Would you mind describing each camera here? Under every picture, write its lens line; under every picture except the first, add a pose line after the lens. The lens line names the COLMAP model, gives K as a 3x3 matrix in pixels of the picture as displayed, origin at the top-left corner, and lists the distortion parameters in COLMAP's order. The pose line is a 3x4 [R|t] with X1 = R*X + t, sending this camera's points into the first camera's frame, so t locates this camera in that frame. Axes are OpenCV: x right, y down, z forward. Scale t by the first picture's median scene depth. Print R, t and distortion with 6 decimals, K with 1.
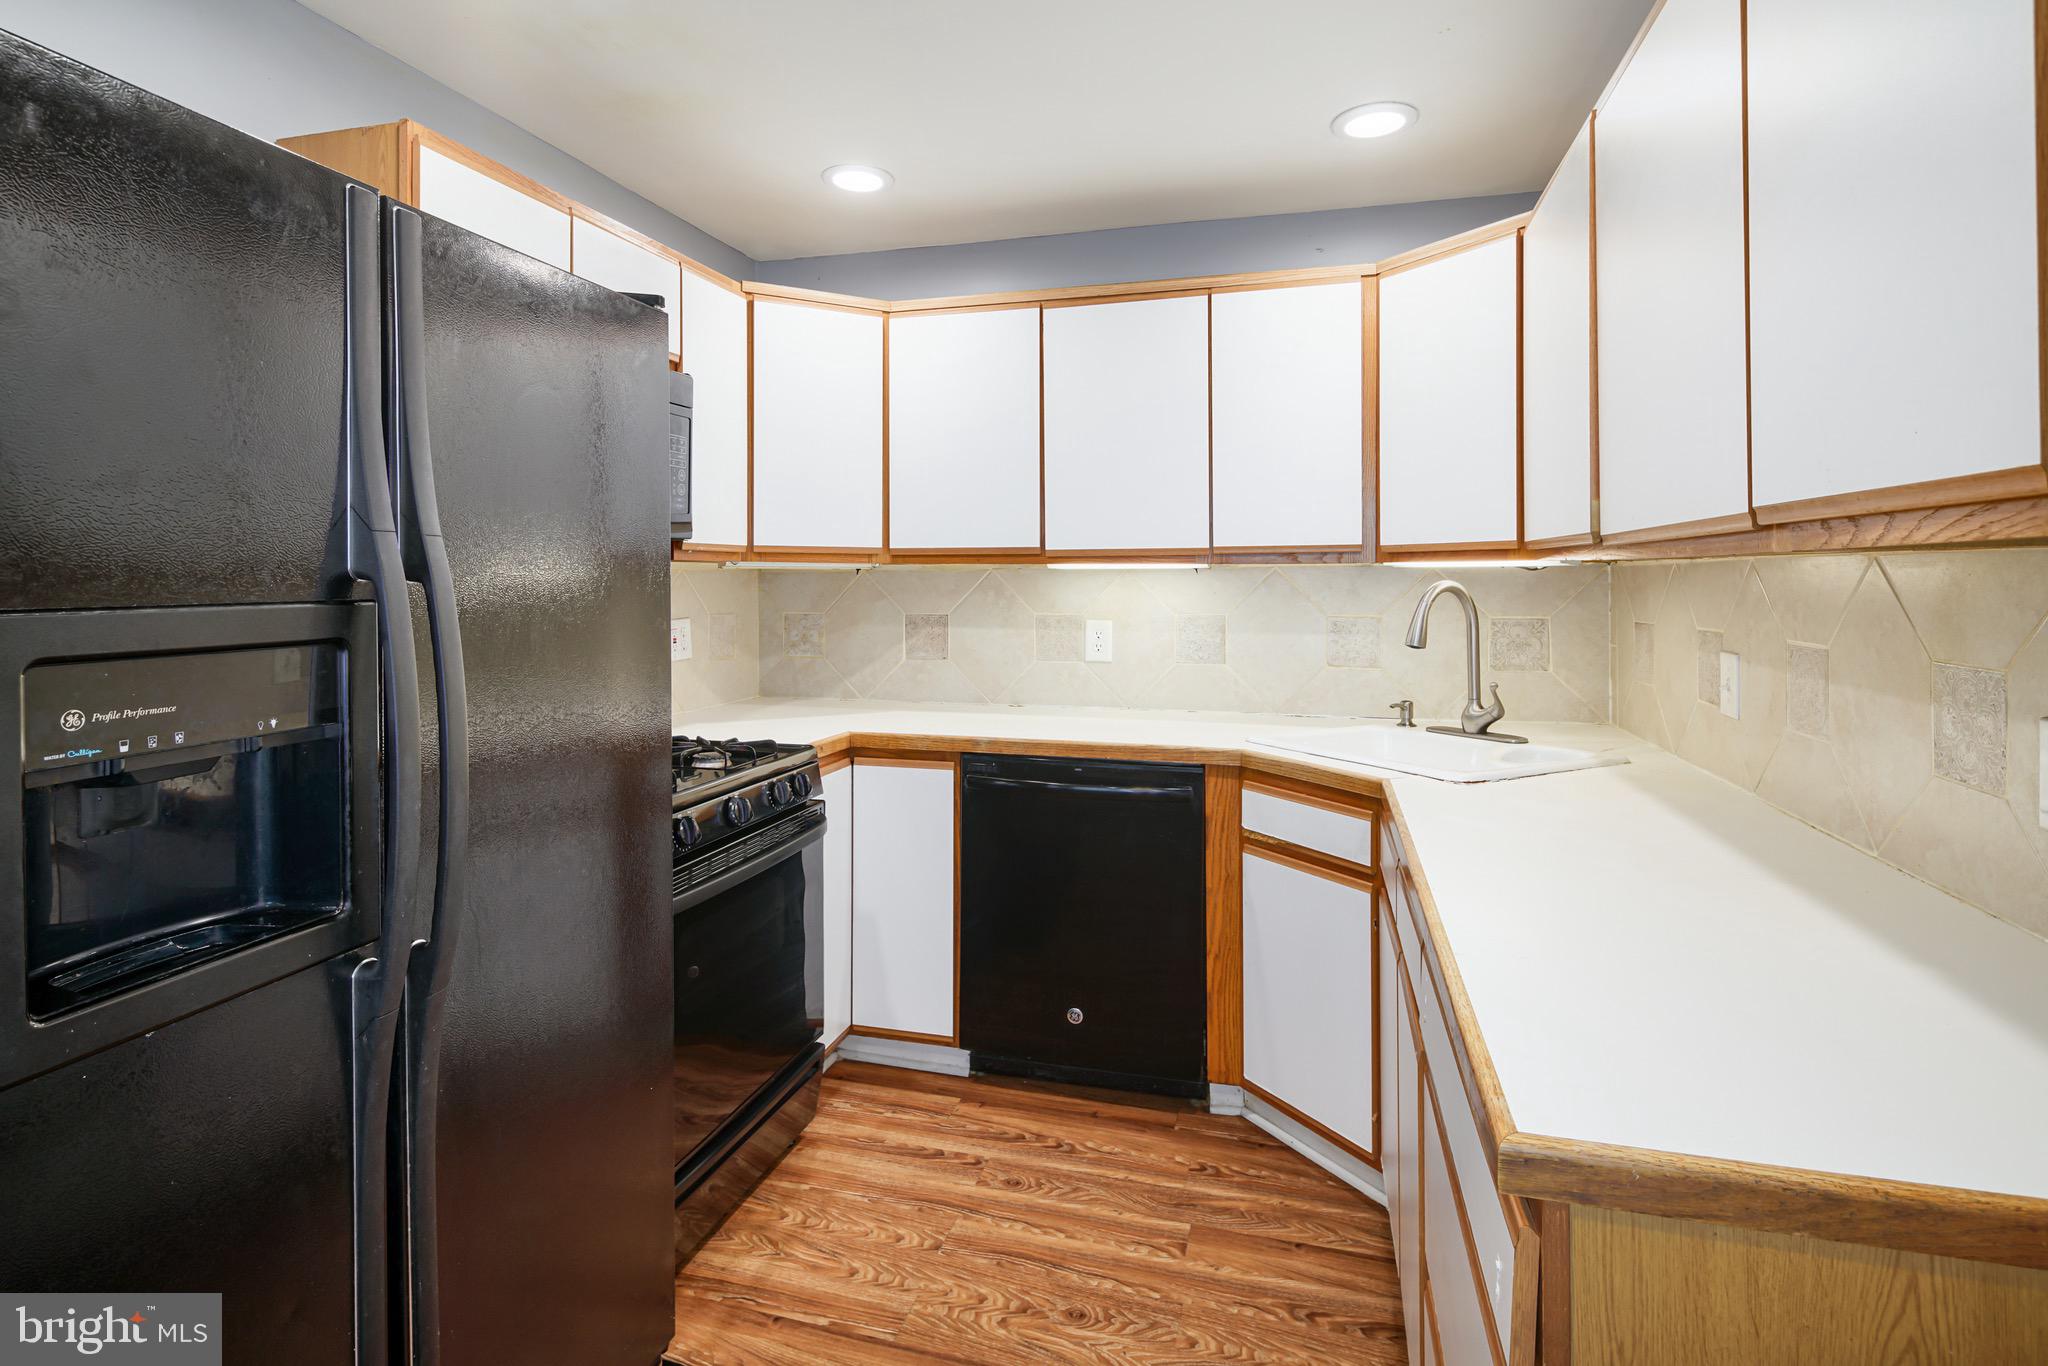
lens RADIAL K [[1020.8, 0, 1023.7], [0, 1020.8, 577.7], [0, 0, 1]] dist [-0.001231, -0.000543]
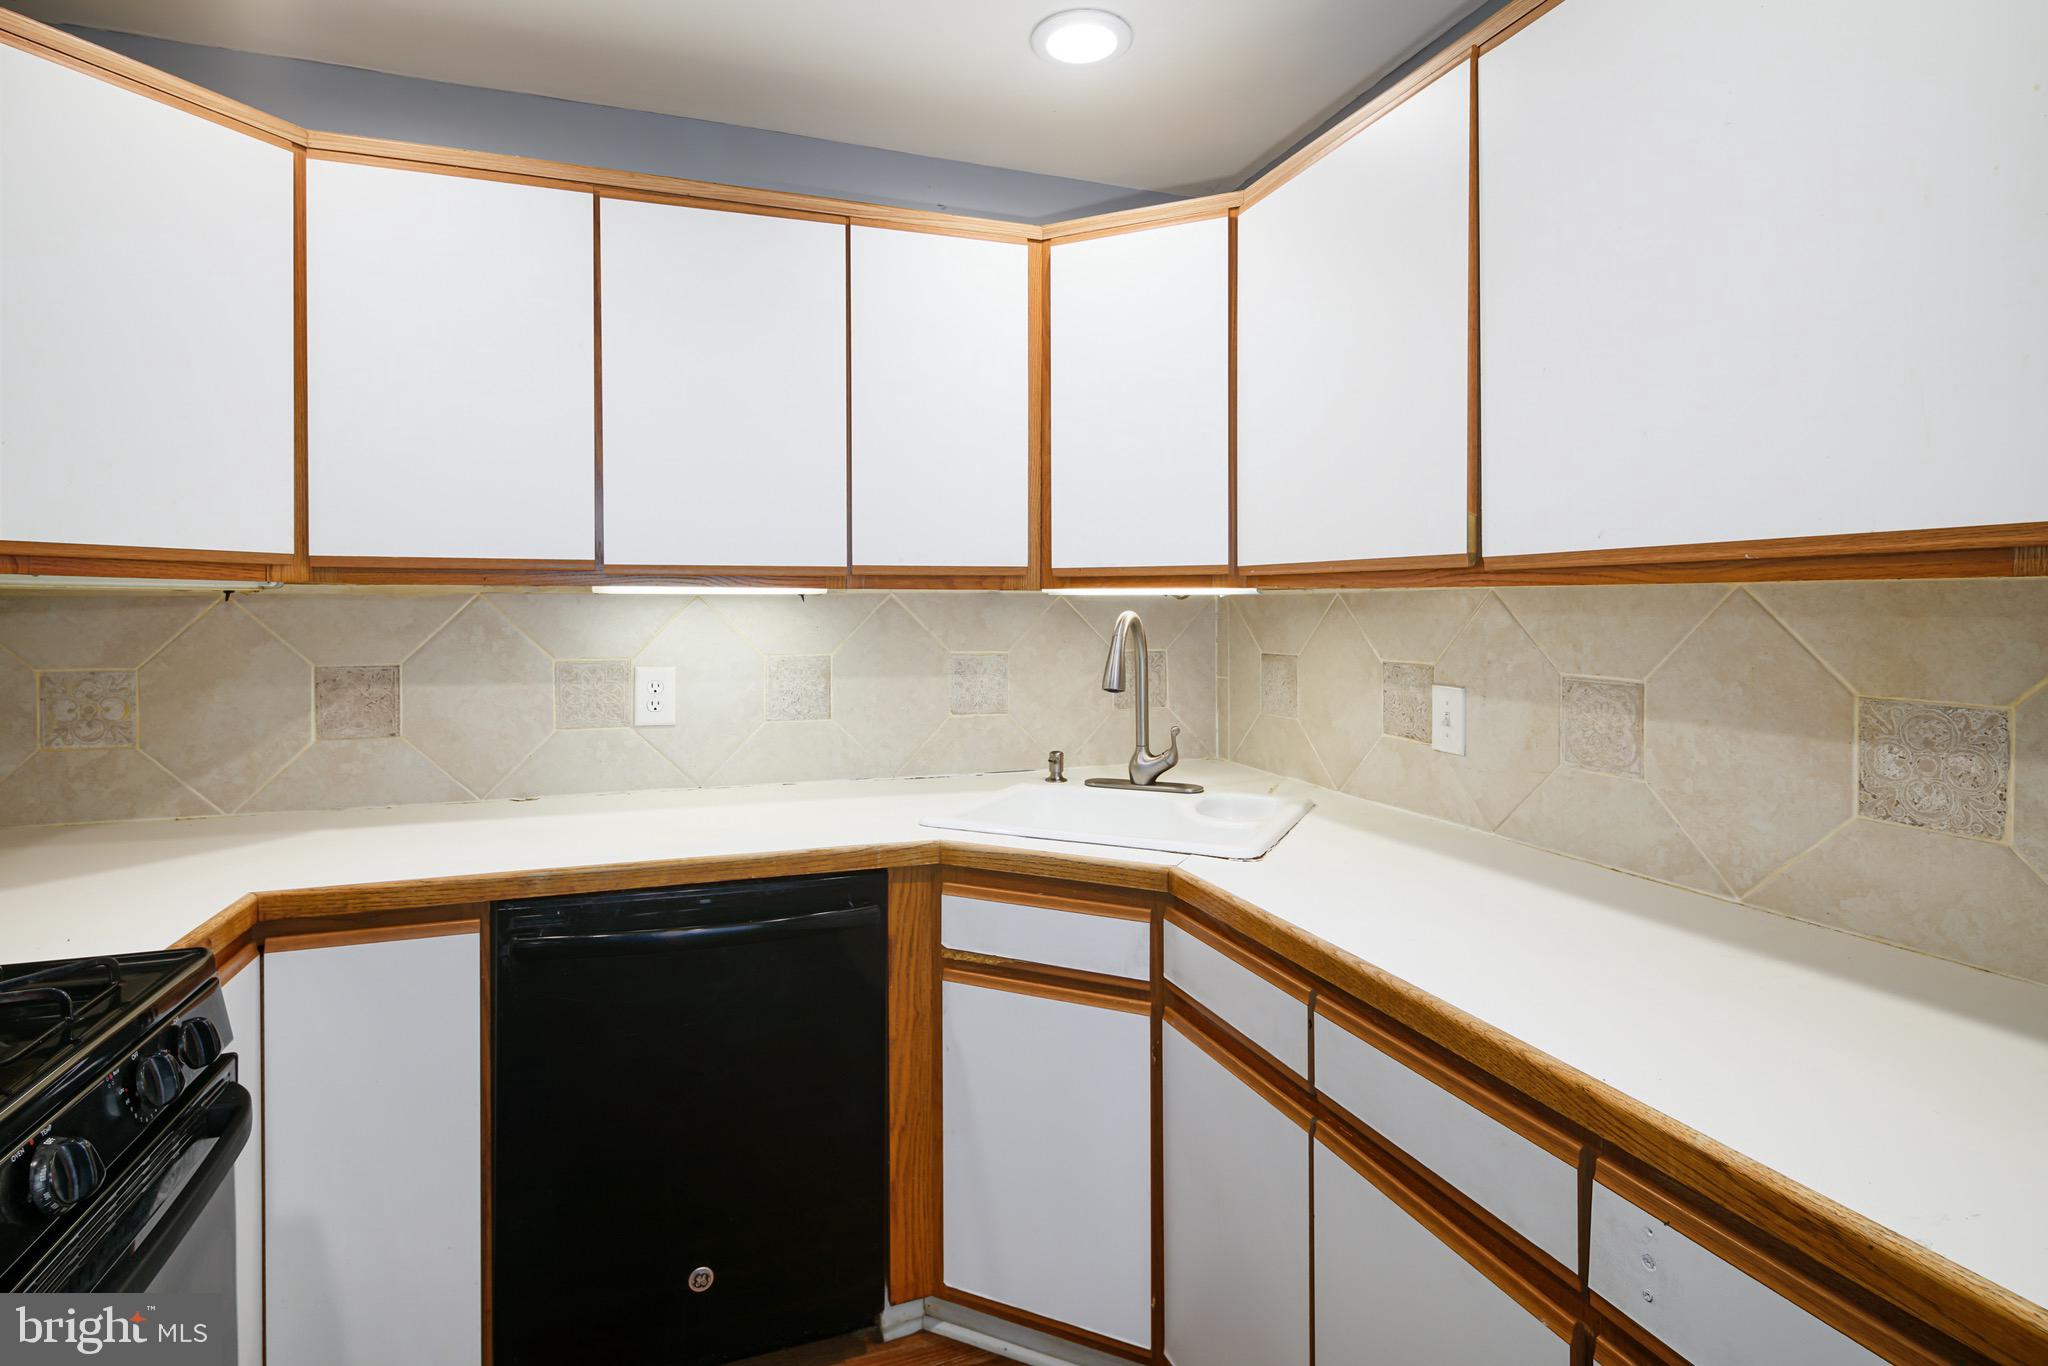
lens RADIAL K [[1022.1, 0, 1016.6], [0, 1022.1, 614.1], [0, 0, 1]] dist [0.000828, -0.000960]
pose [[0.827090, -0.002596, 0.562064, -0.136520], [-0.001375, 0.999977, 0.006641, 0.000065], [-0.562068, -0.006266, 0.827067, 0.320279]]
